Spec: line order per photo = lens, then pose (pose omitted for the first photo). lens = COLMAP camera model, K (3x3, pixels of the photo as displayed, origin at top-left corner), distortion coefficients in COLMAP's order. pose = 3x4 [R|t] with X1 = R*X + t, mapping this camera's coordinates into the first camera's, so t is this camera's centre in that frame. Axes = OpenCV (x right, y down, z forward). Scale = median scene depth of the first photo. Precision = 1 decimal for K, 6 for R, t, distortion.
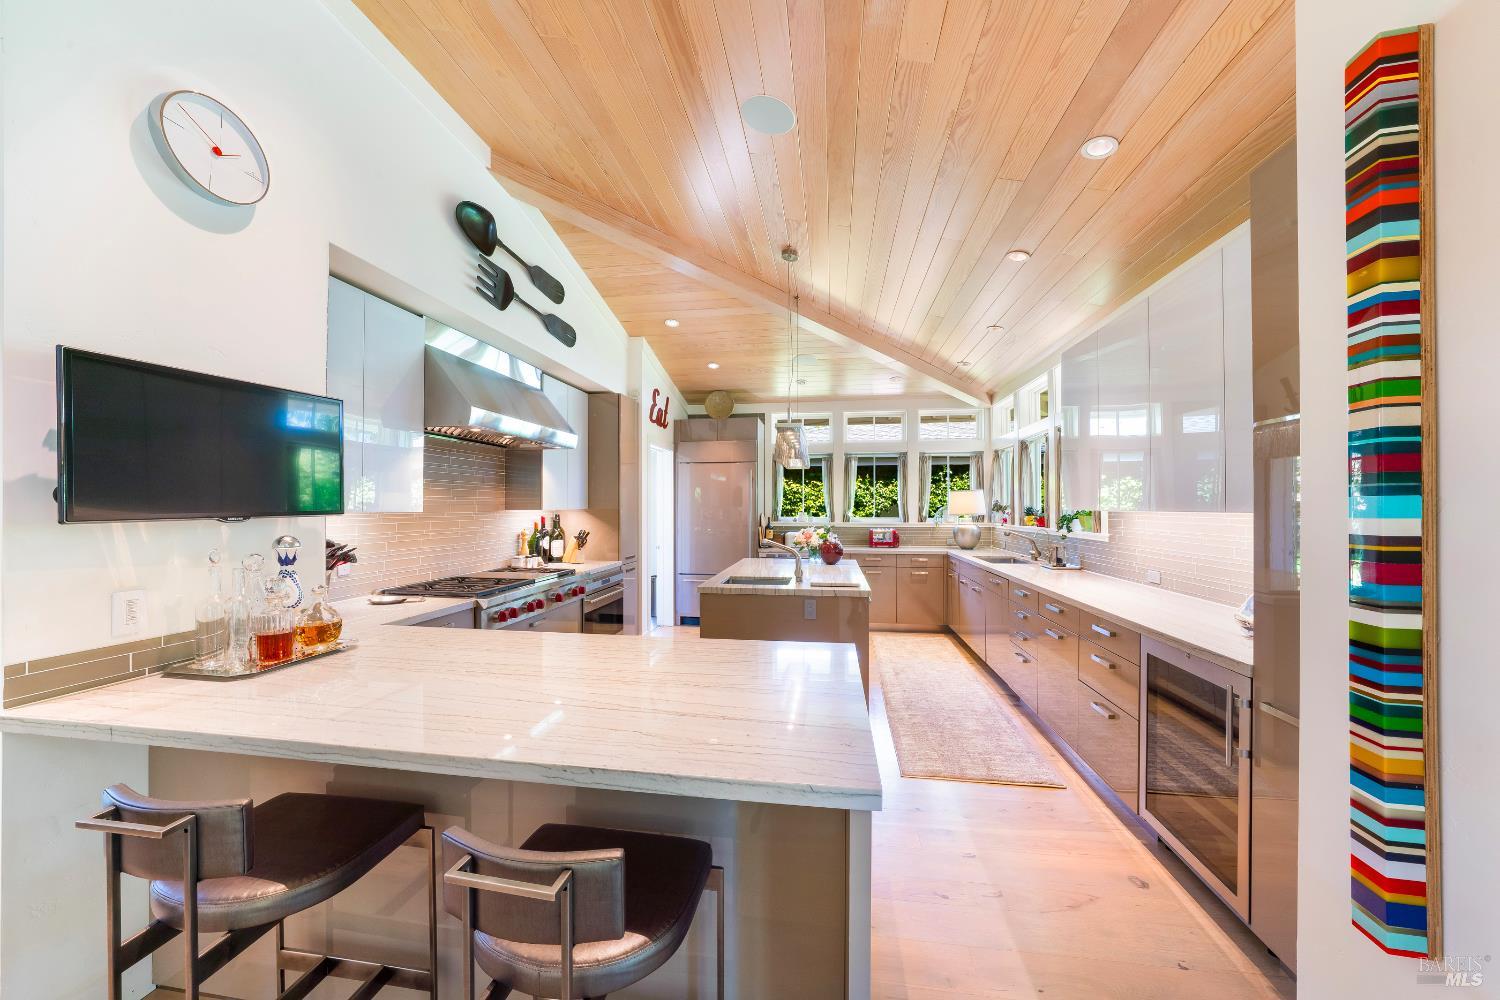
lens RADIAL K [[561.0, 0, 750.0], [0, 561.0, 500.0], [0, 0, 1]] dist [0.000016, -0.000018]
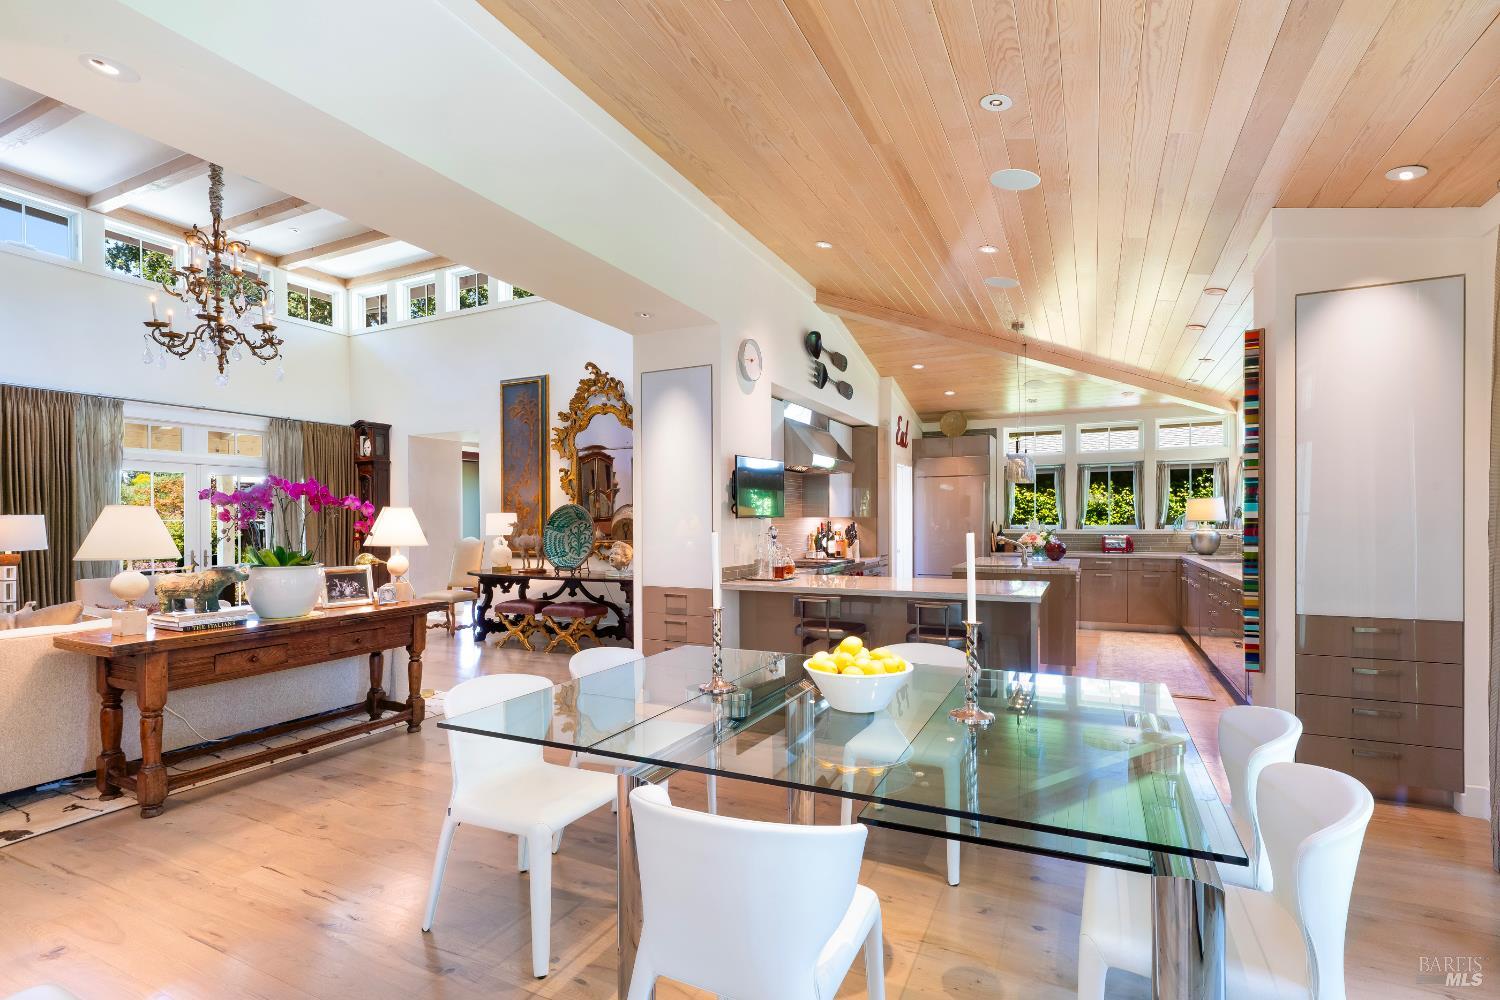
lens RADIAL K [[711.5, 0, 748.6], [0, 711.5, 528.5], [0, 0, 1]] dist [-0.001510, -0.000011]
pose [[0.954212, -0.001828, -0.299126, -0.021258], [0.009088, 0.999697, 0.022882, 0.002334], [0.298993, -0.024552, 0.953939, -0.490627]]
